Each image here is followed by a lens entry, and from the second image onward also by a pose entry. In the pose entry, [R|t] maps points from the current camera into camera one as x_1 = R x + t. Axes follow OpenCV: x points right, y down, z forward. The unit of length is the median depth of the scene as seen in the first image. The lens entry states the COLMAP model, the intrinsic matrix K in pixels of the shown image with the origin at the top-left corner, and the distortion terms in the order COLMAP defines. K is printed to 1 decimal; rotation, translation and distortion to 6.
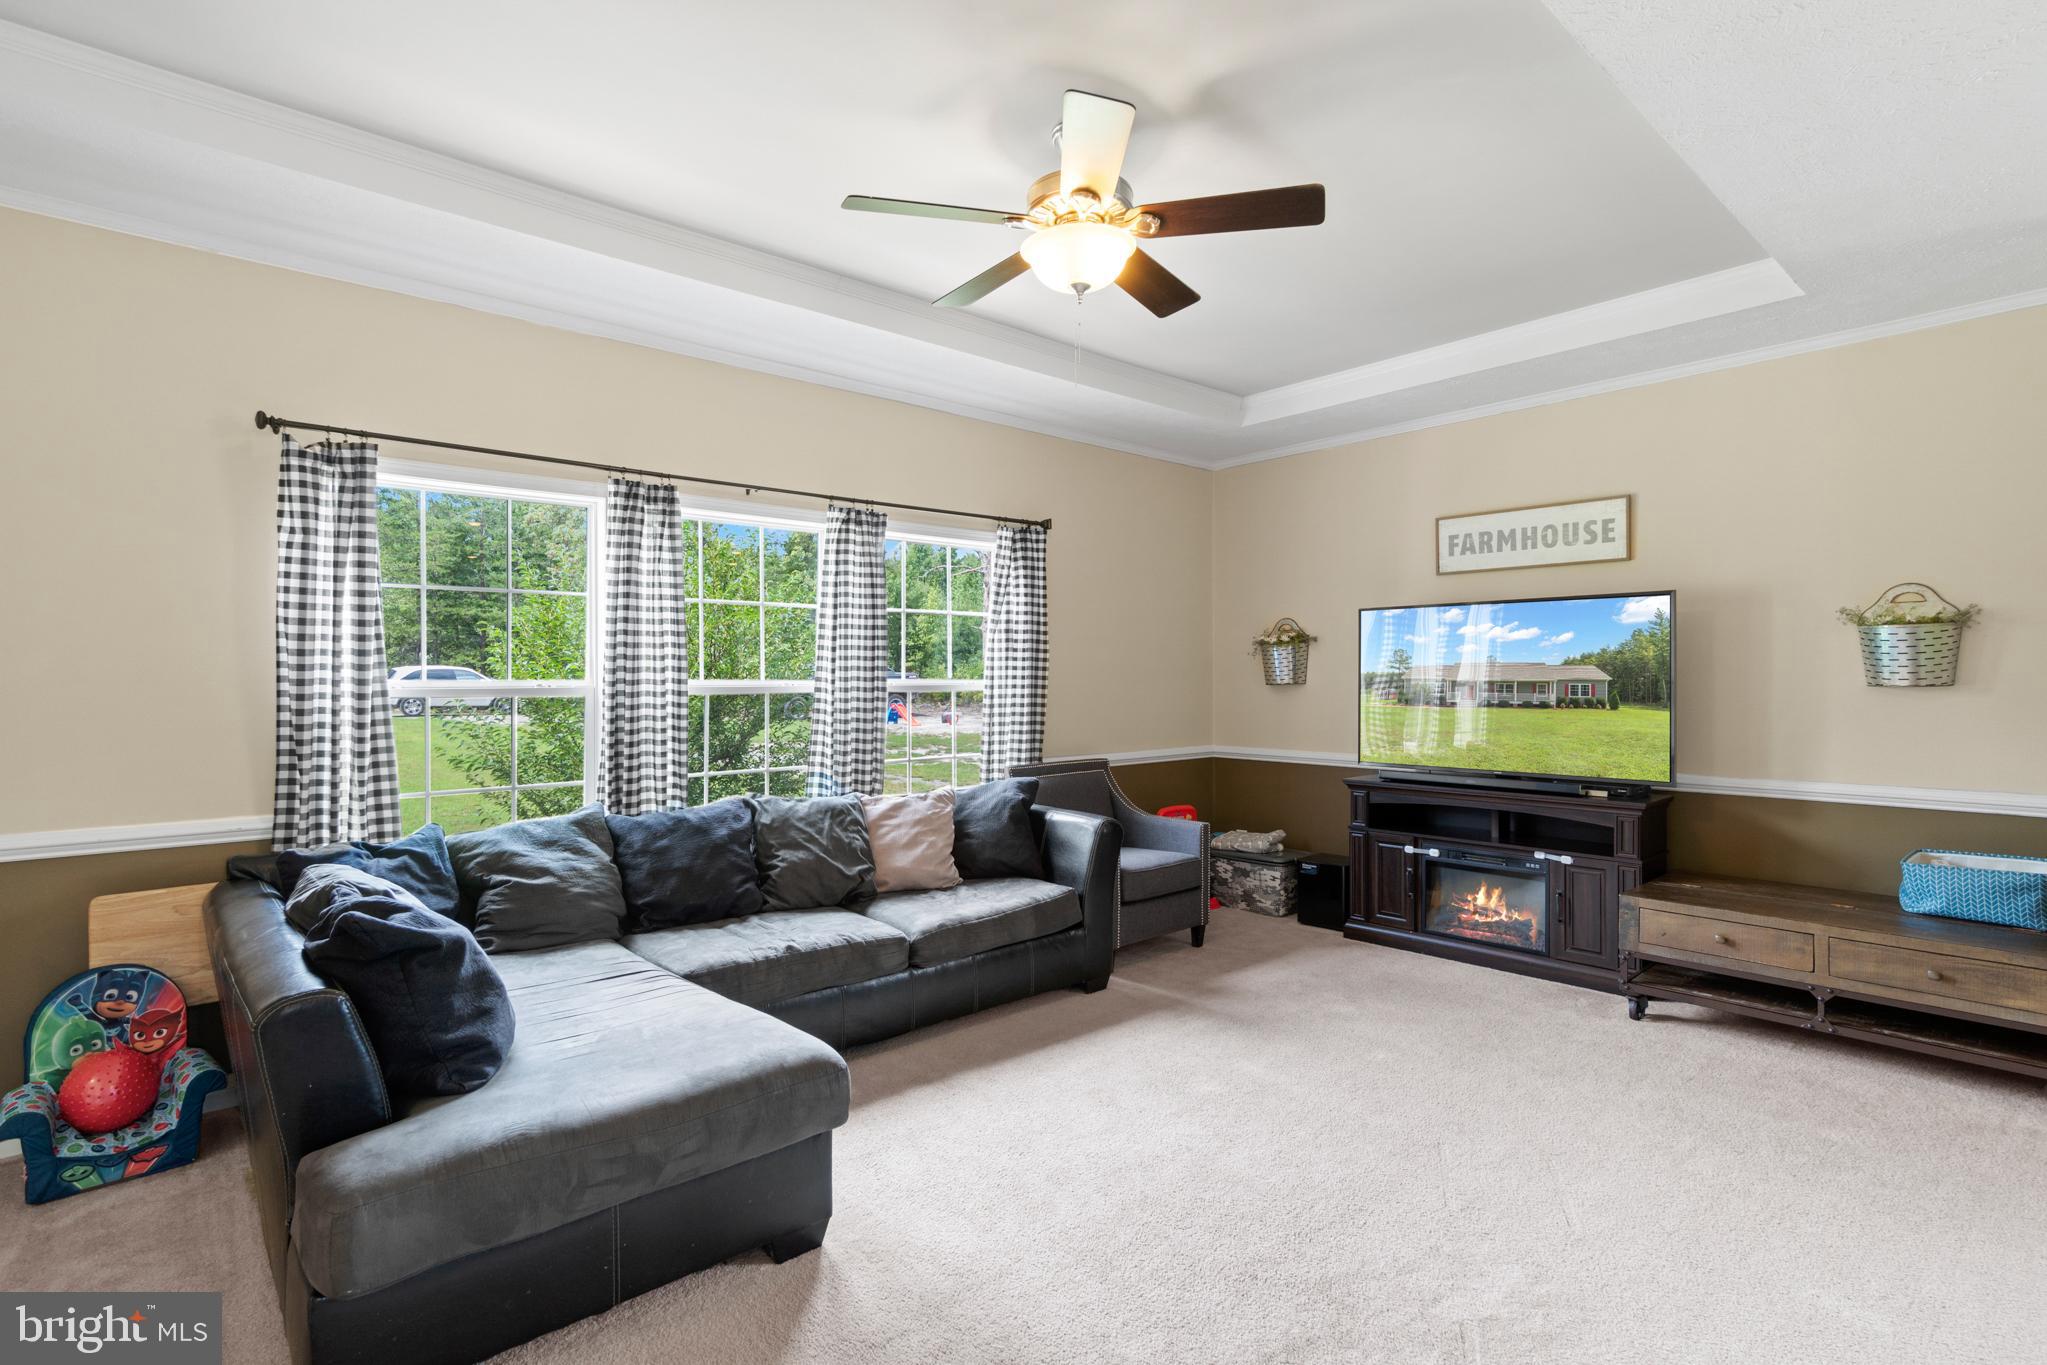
lens RADIAL K [[982.5, 0, 1004.3], [0, 982.5, 677.5], [0, 0, 1]] dist [-0.000952, -0.000315]
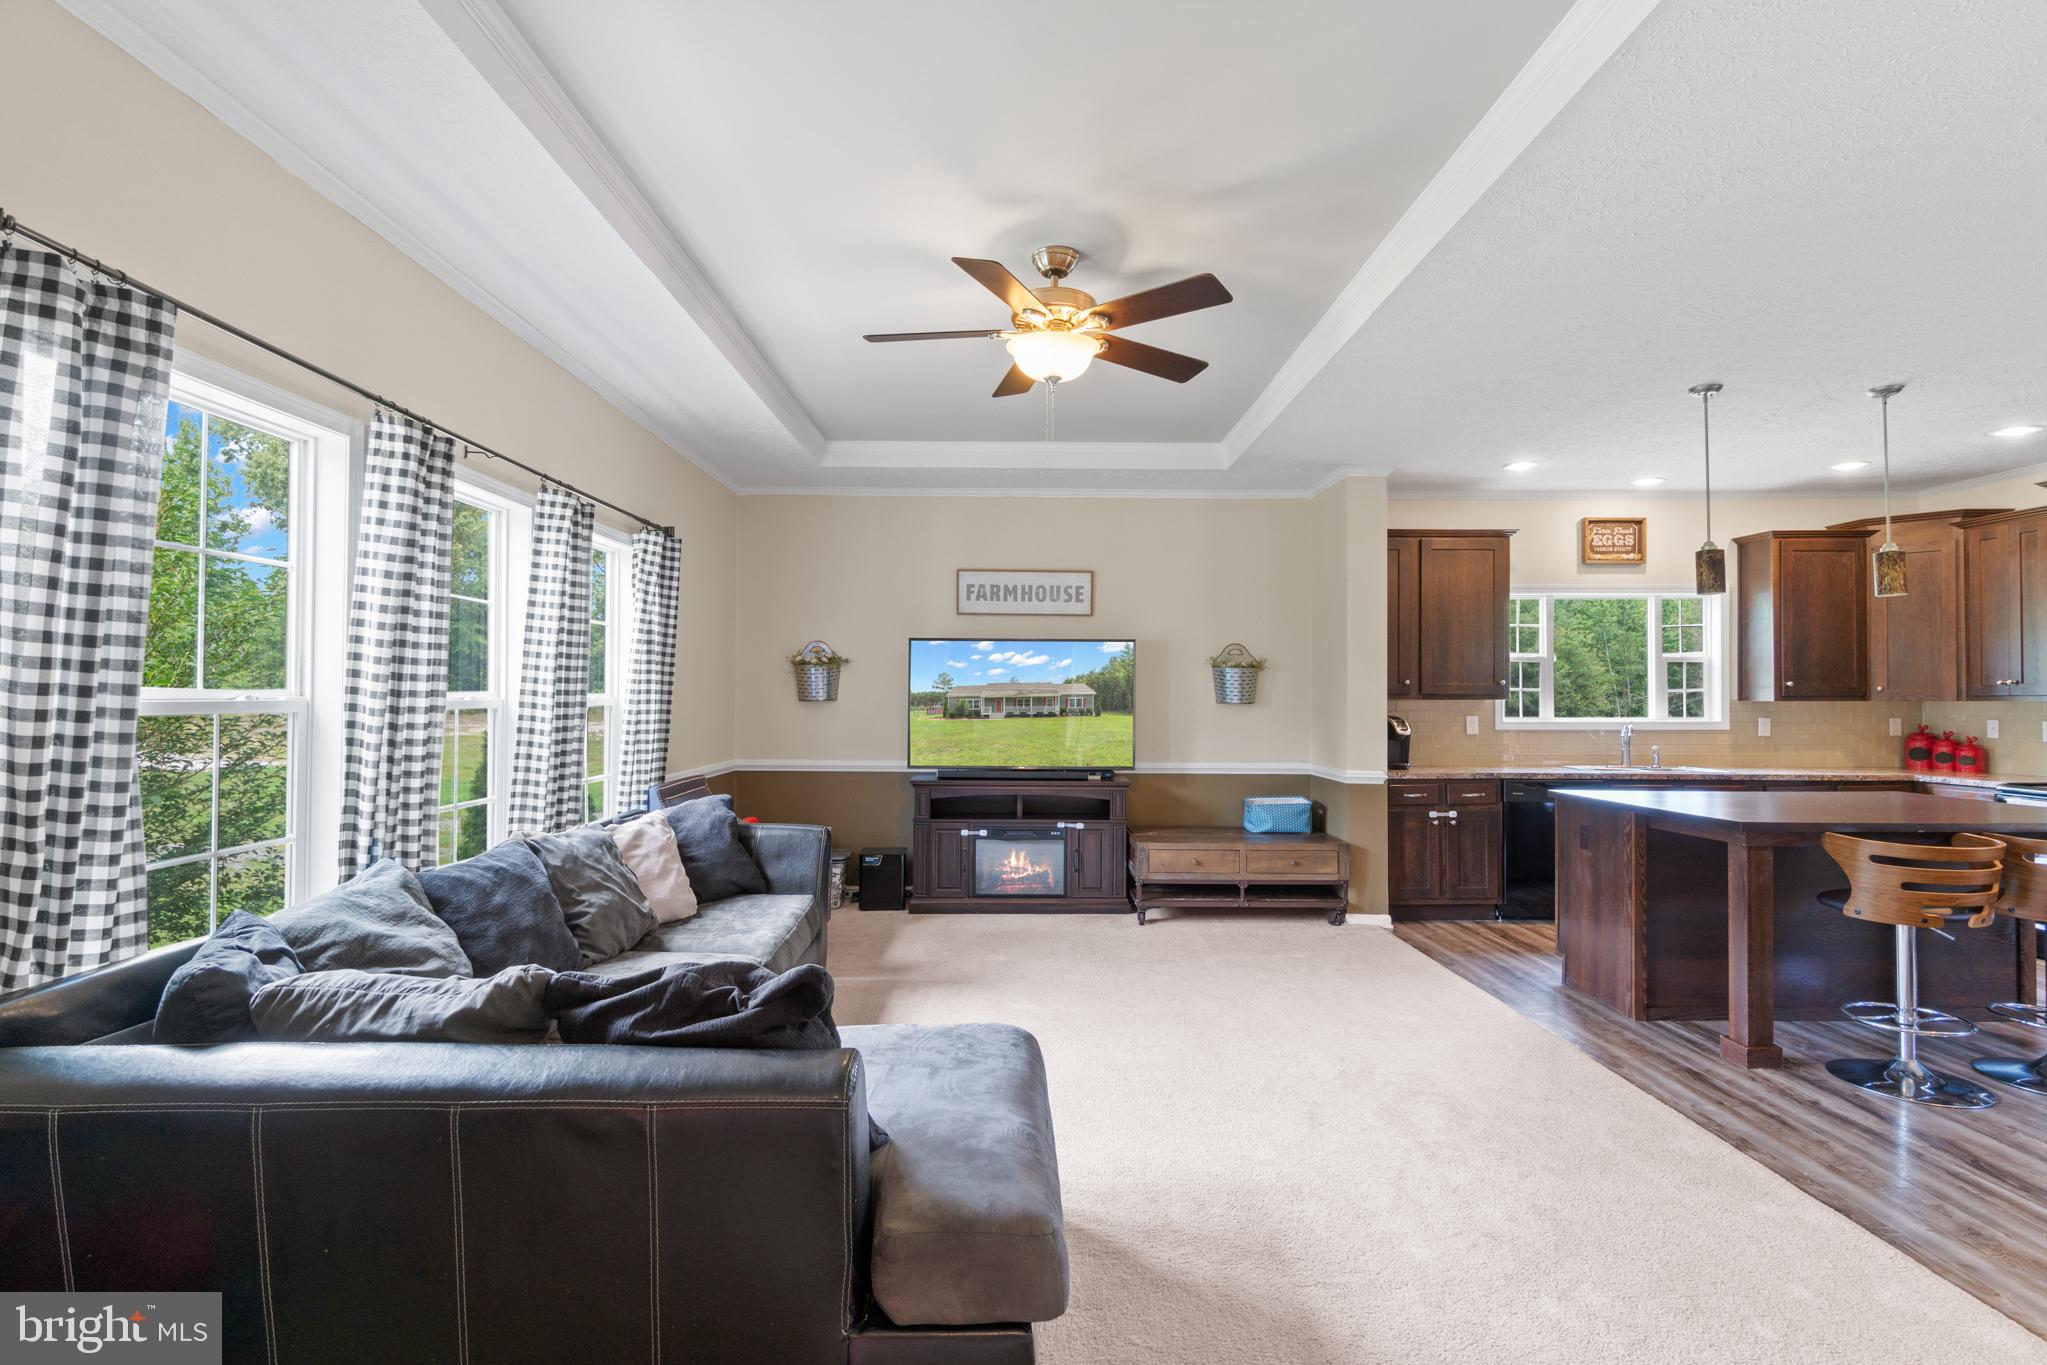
lens RADIAL K [[979.6, 0, 1023.5], [0, 979.6, 682.5], [0, 0, 1]] dist [0.000709, 0.000848]
pose [[0.652198, 0.018607, 0.757821, -0.521685], [-0.009436, 0.999821, -0.016428, 0.003035], [-0.757990, 0.003564, 0.652256, 0.134670]]
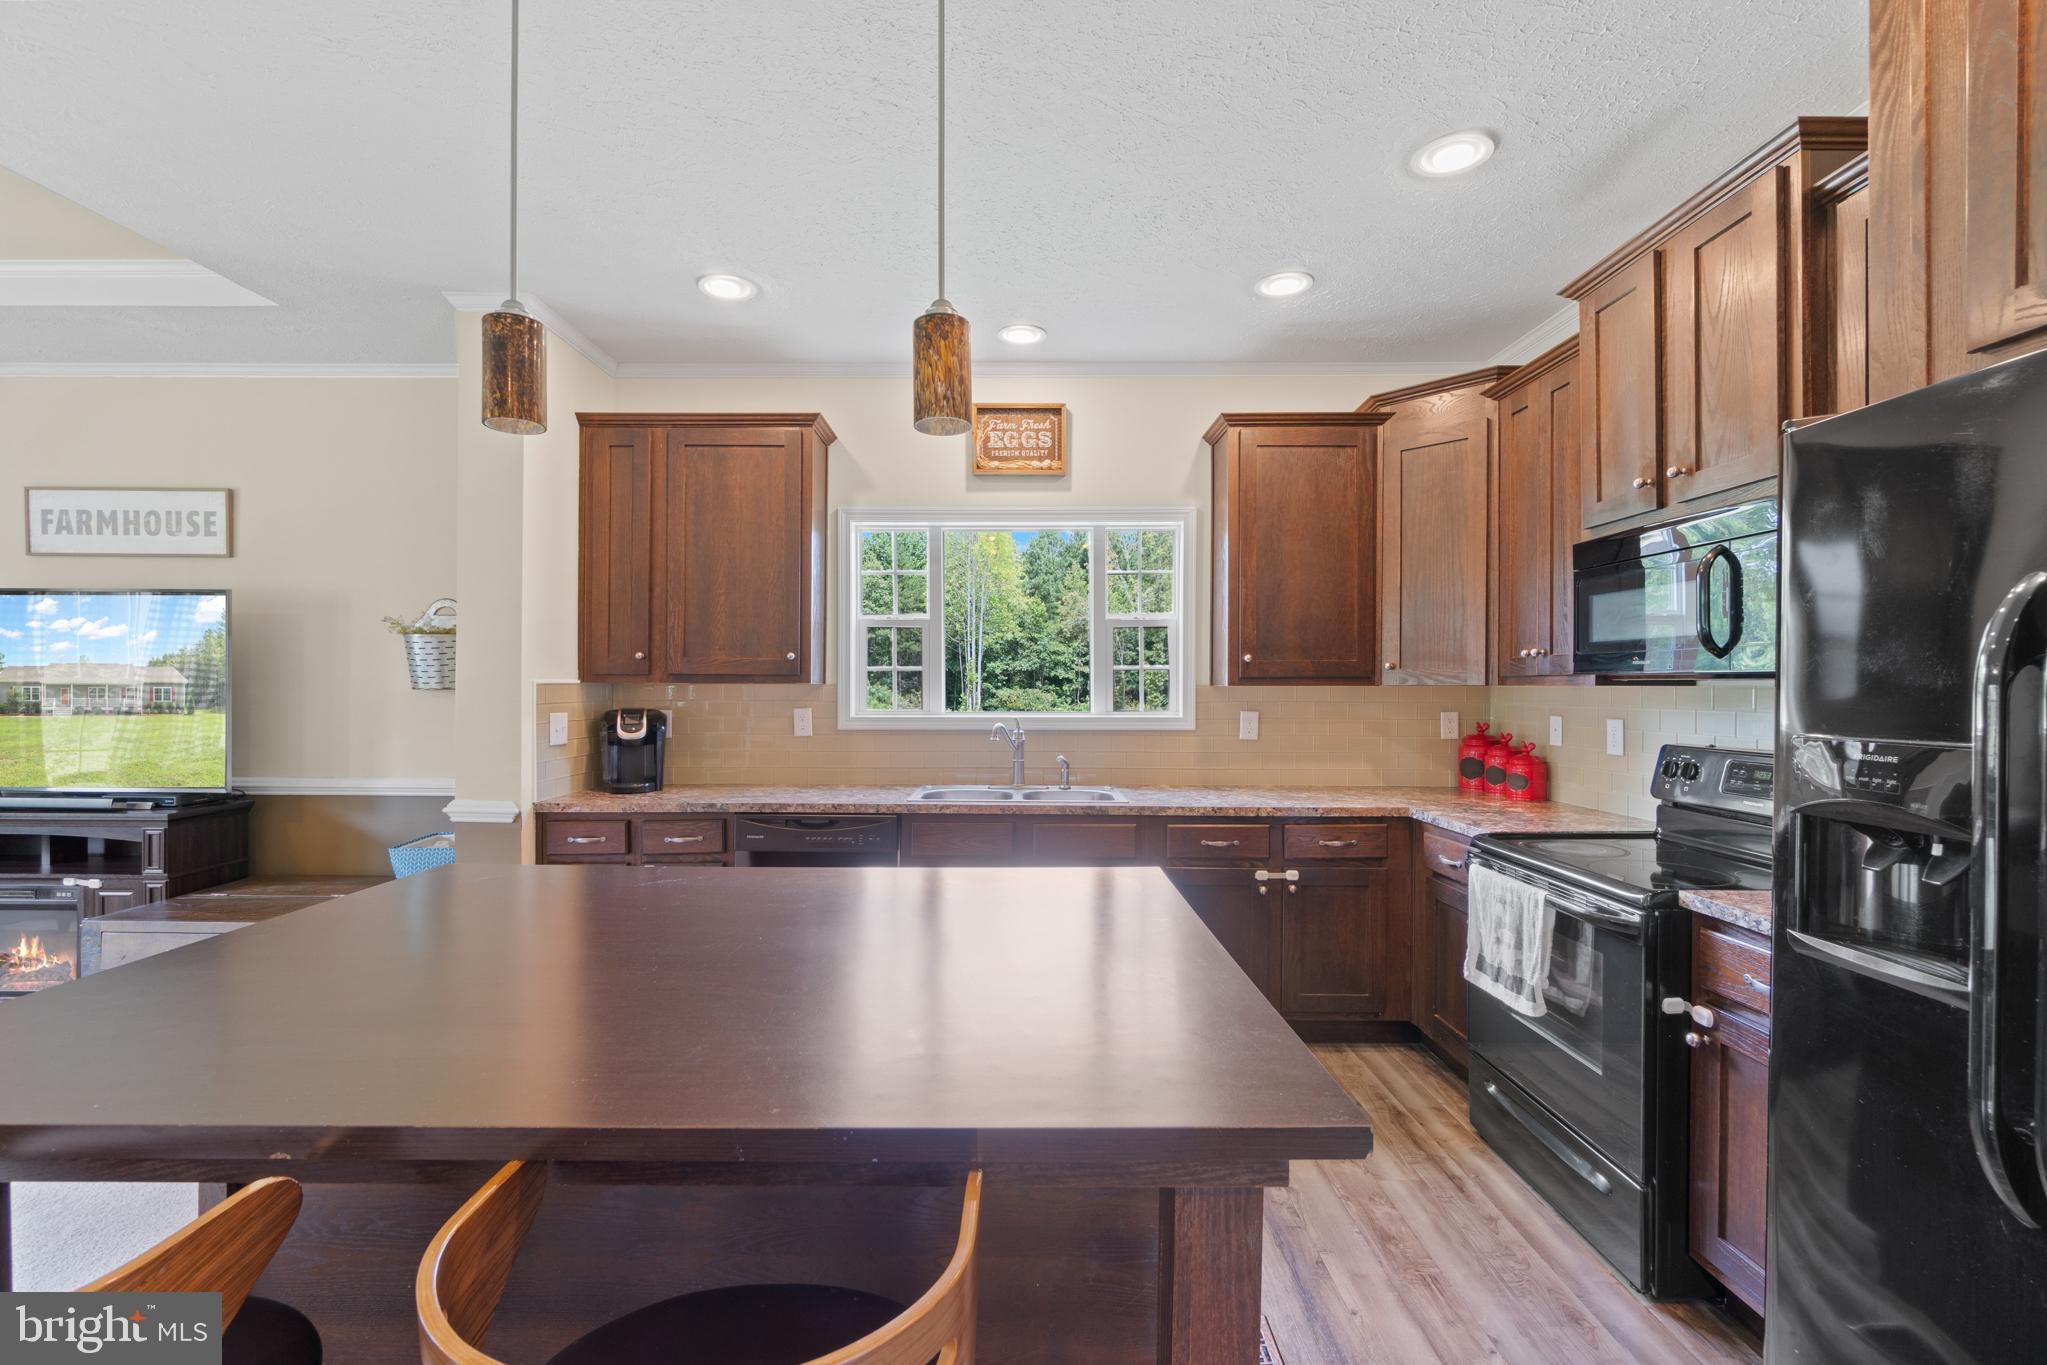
lens RADIAL K [[887.8, 0, 1020.4], [0, 887.8, 686.5], [0, 0, 1]] dist [0.002052, -0.000362]
pose [[0.658091, 0.005872, 0.752915, 0.492087], [-0.008885, 0.999961, -0.000032, -0.001029], [-0.752886, -0.006669, 0.658117, -0.145655]]
